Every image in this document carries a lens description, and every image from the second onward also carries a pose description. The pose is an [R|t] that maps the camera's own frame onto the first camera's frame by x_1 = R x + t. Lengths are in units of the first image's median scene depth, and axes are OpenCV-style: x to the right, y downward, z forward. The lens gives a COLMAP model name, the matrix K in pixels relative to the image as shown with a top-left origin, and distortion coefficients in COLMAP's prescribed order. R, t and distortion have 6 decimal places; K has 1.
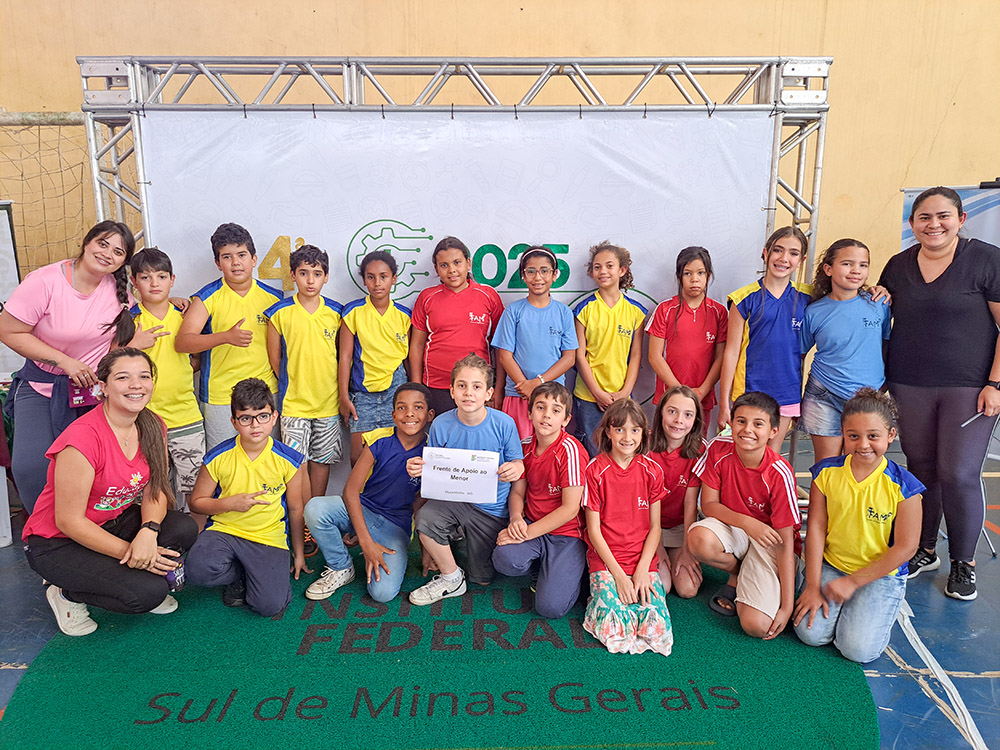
lens RADIAL K [[709.8, 0, 498.8], [0, 709.8, 374.3], [0, 0, 1]] dist [0.032929, -0.036720]
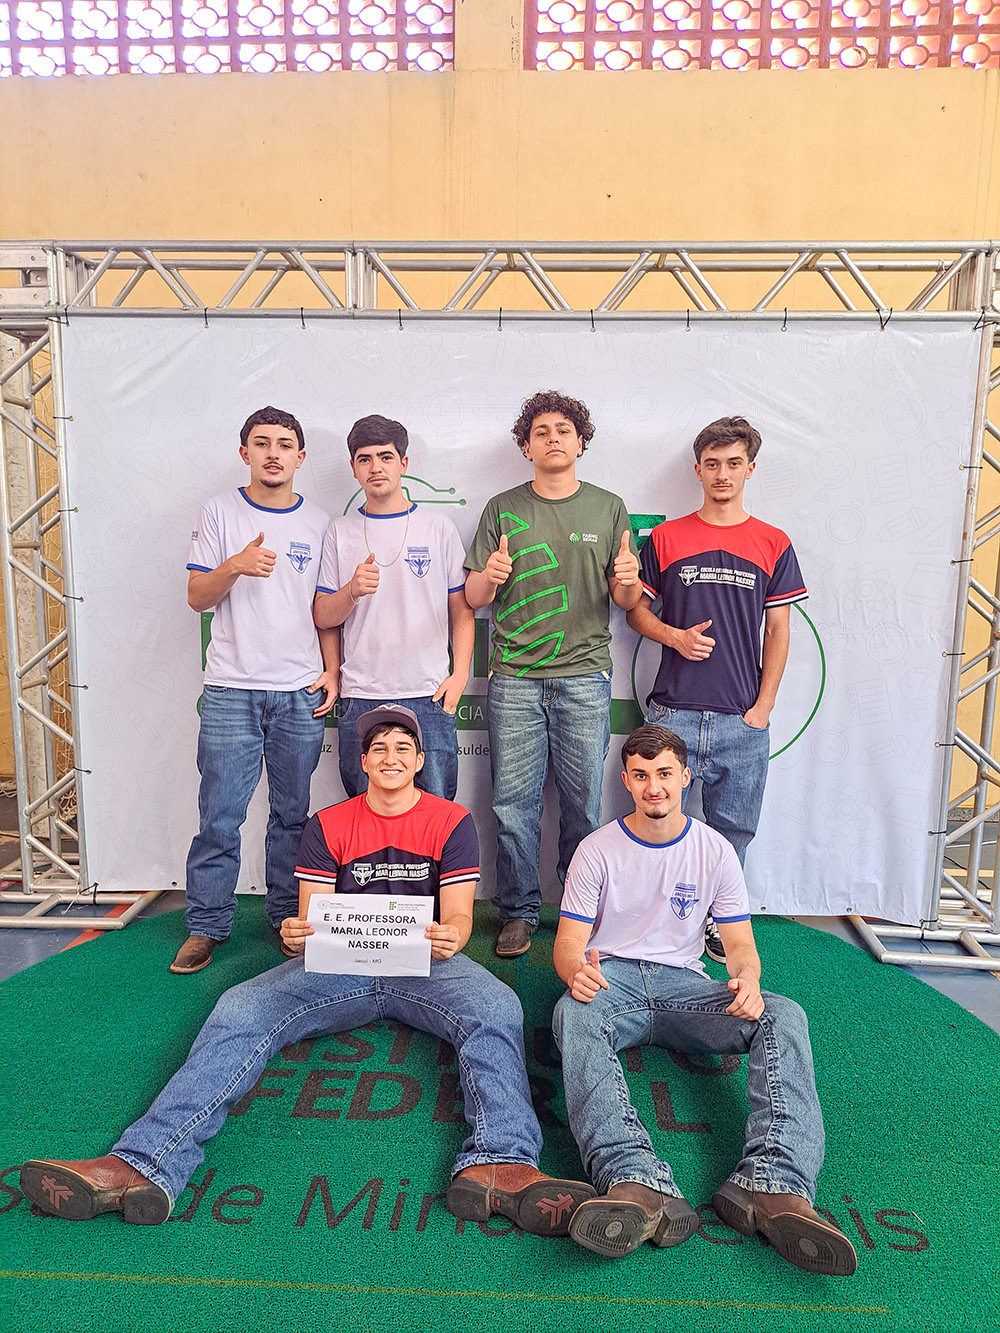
lens RADIAL K [[946.2, 0, 515.0], [0, 946.2, 685.2], [0, 0, 1]] dist [0.032929, -0.036720]
pose [[0.997674, 0.028800, -0.061776, 0.015599], [-0.031523, 0.998553, -0.043566, 0.023534], [0.060432, 0.045412, 0.997139, 0.101564]]
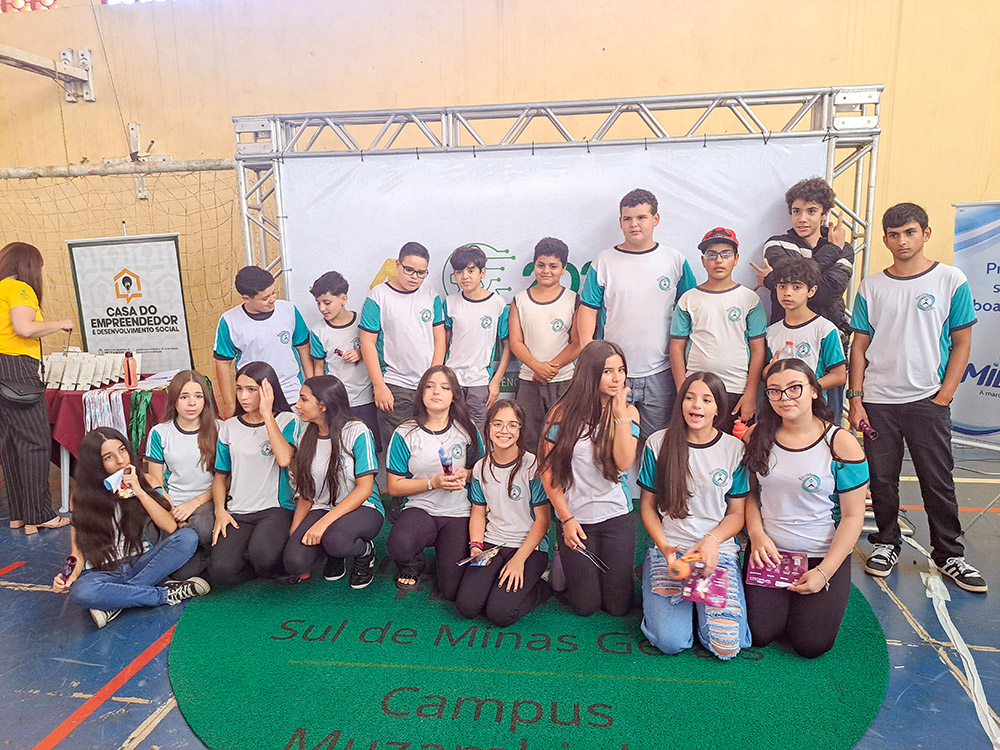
lens RADIAL K [[709.8, 0, 499.2], [0, 709.8, 372.8], [0, 0, 1]] dist [0.032929, -0.036720]
pose [[0.988671, 0.007187, -0.149926, 0.056669], [-0.010774, 0.999675, -0.023126, 0.023178], [0.149711, 0.024479, 0.988427, -0.144424]]
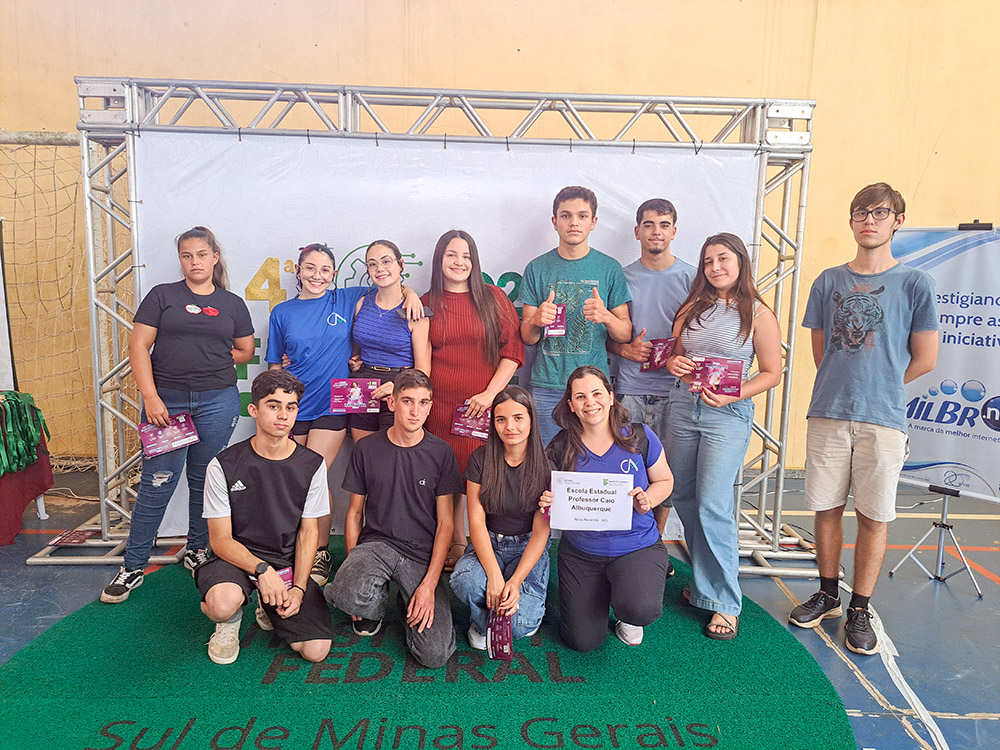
lens RADIAL K [[709.8, 0, 509.8], [0, 709.8, 367.2], [0, 0, 1]] dist [0.032929, -0.036720]
pose [[0.999543, 0.025179, 0.016743, 0.018323], [-0.024015, 0.997505, -0.066392, 0.018316], [-0.018373, 0.065959, 0.997653, 0.005614]]
